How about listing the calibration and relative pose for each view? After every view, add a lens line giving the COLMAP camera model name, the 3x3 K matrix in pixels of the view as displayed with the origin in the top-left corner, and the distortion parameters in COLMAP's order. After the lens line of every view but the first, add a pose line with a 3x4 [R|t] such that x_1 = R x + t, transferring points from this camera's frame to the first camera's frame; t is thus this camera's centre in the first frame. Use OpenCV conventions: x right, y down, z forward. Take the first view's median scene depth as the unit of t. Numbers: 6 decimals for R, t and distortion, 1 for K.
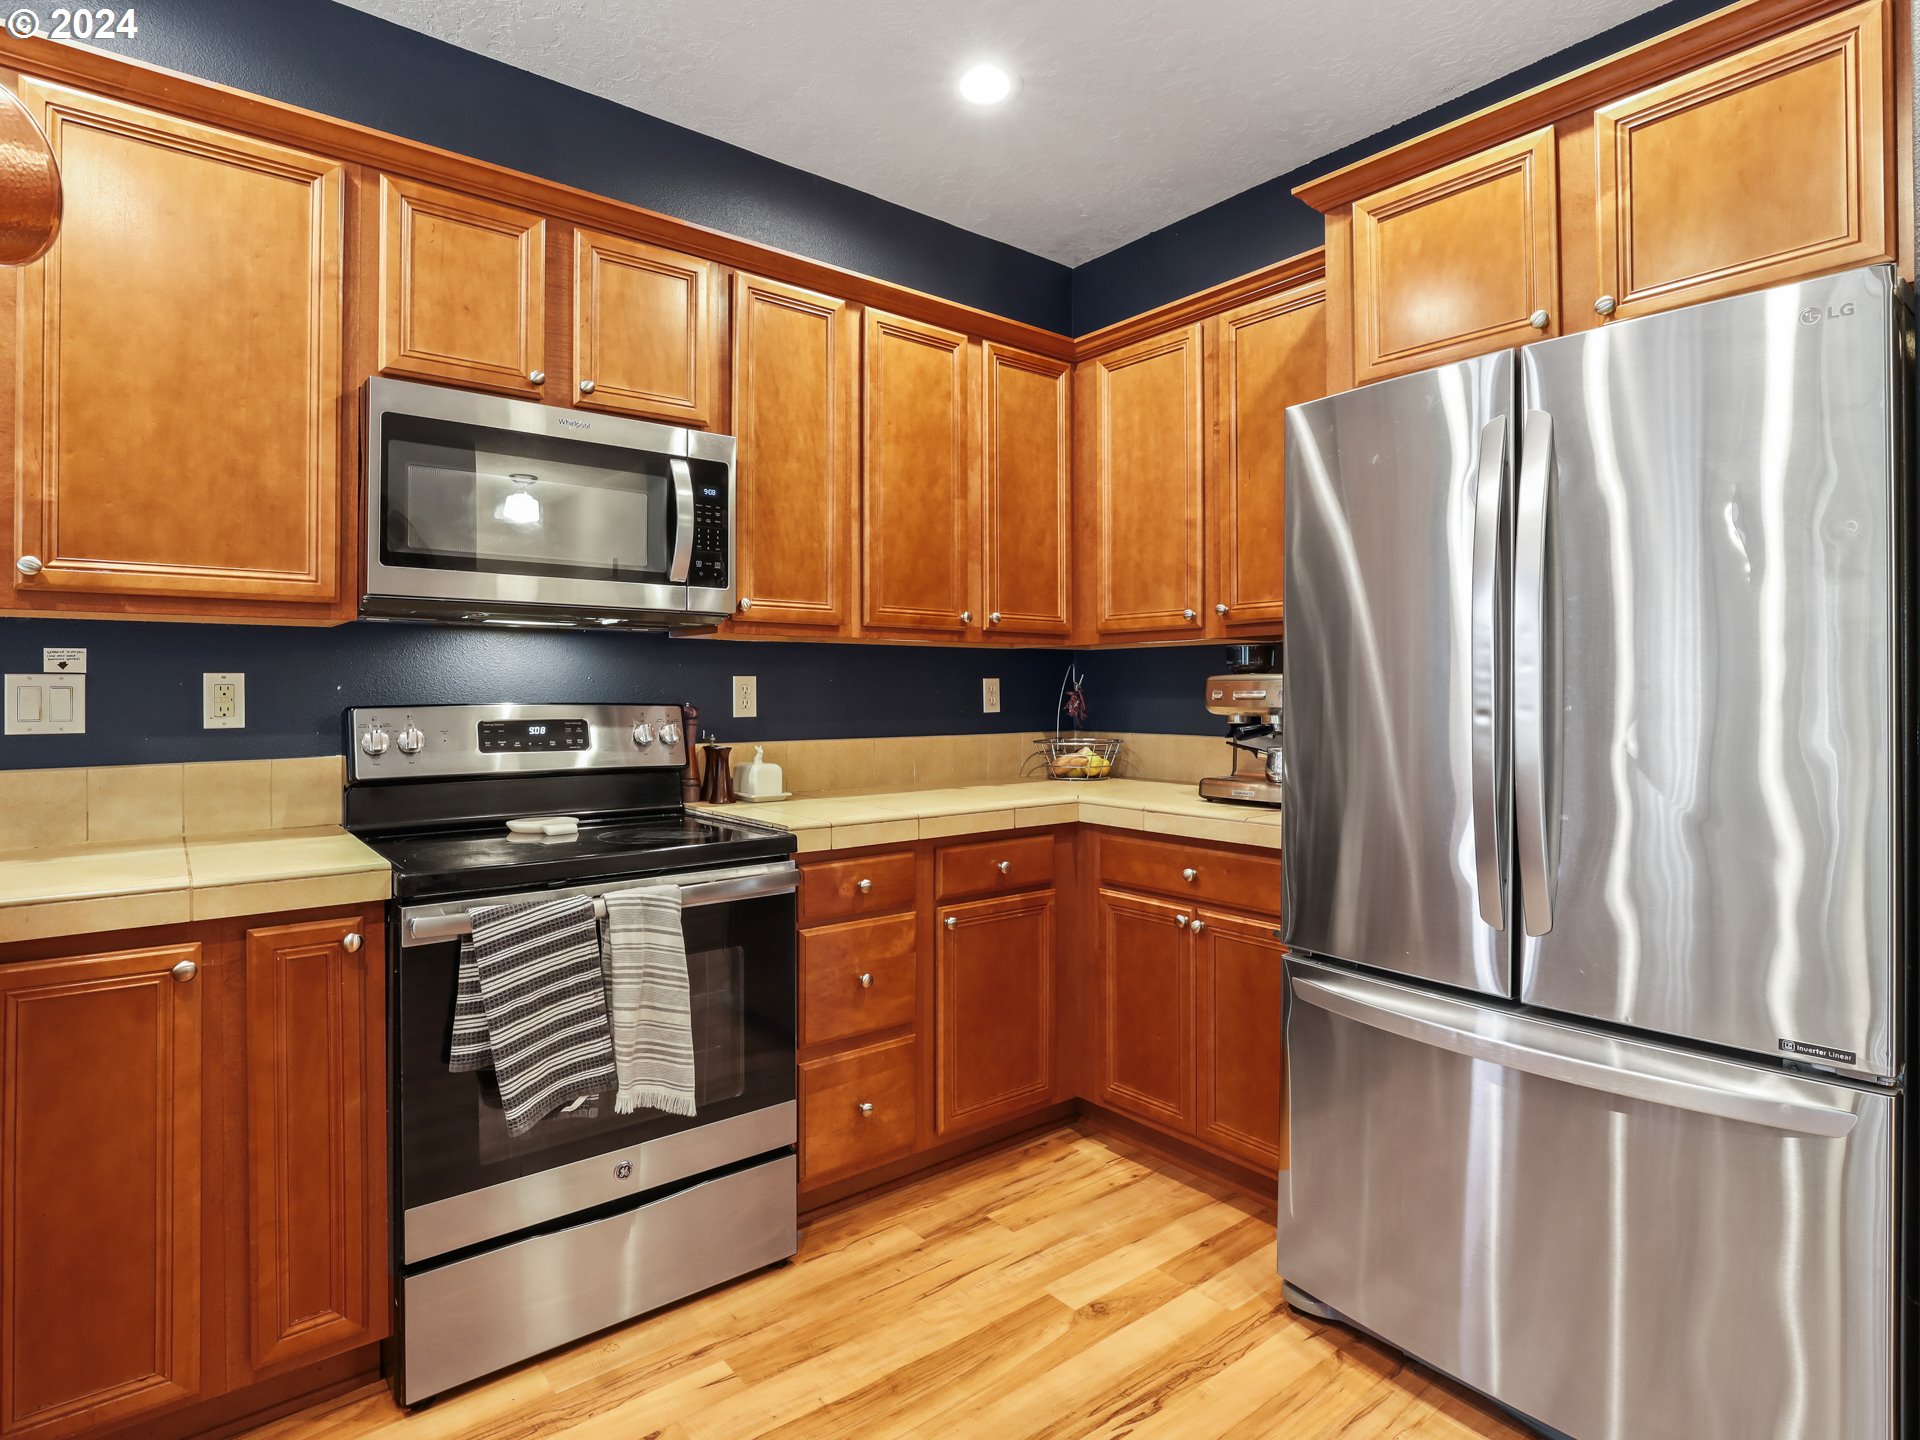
lens RADIAL K [[1009.7, 0, 954.4], [0, 1009.7, 683.3], [0, 0, 1]] dist [-0.021365, 0.001549]
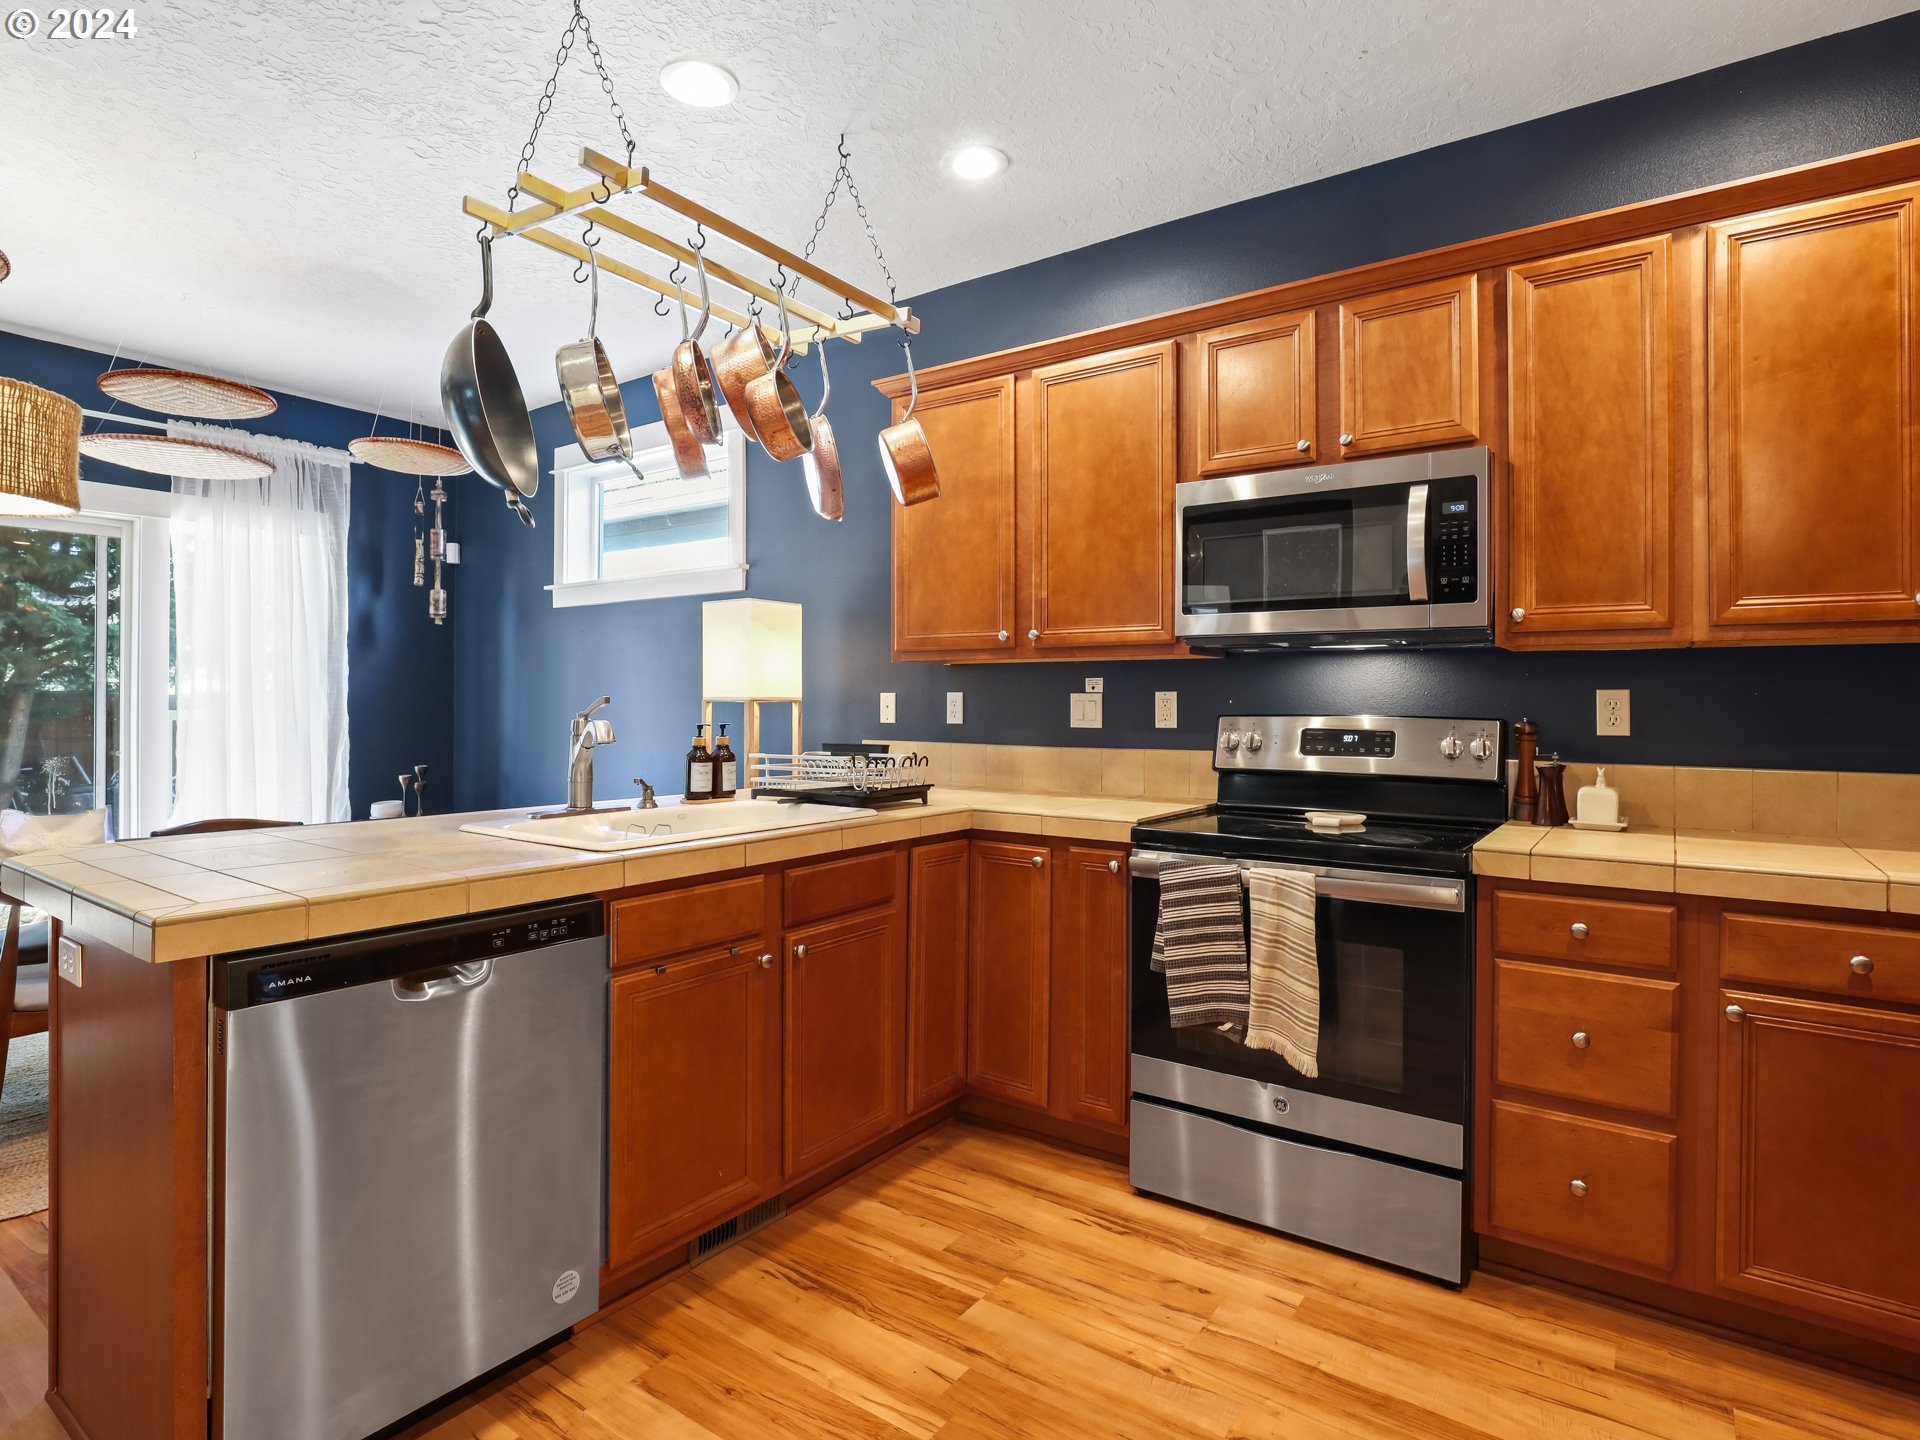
lens RADIAL K [[1011.5, 0, 955.2], [0, 1011.5, 698.0], [0, 0, 1]] dist [-0.016257, 0.002457]
pose [[0.276191, -0.001591, -0.961102, 0.549900], [0.002117, 0.999997, -0.001047, 0.000323], [0.961101, -0.001746, 0.276193, 0.223862]]
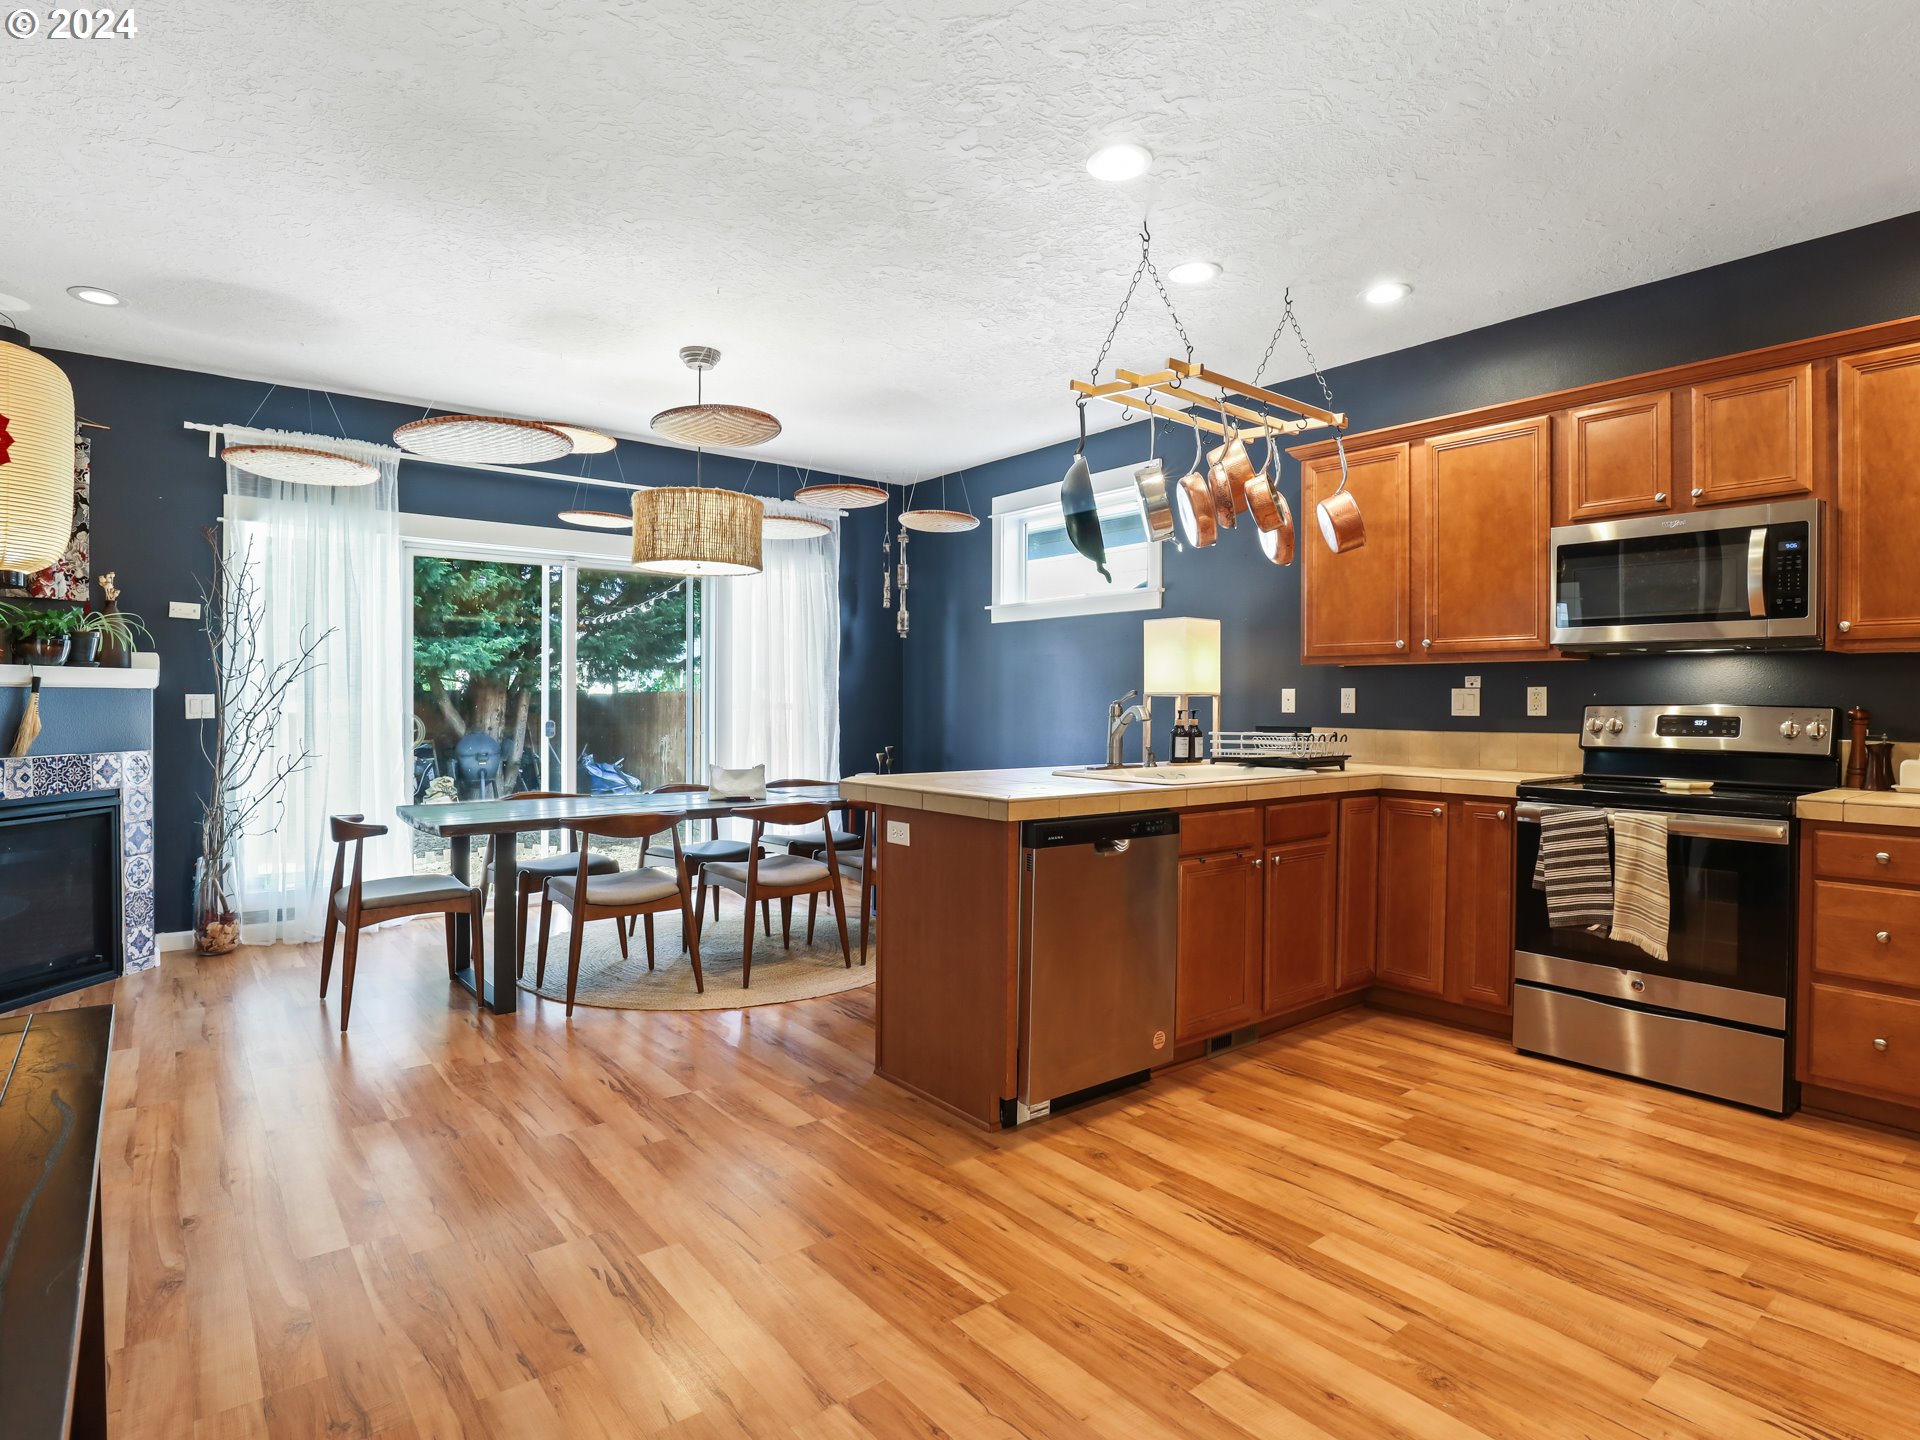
lens RADIAL K [[1031.5, 0, 954.1], [0, 1031.5, 709.9], [0, 0, 1]] dist [-0.033225, 0.007209]
pose [[0.002564, 0.009463, -0.999952, 1.018487], [0.001723, 0.999954, 0.009467, 0.011145], [0.999995, -0.001747, 0.002547, -0.099139]]
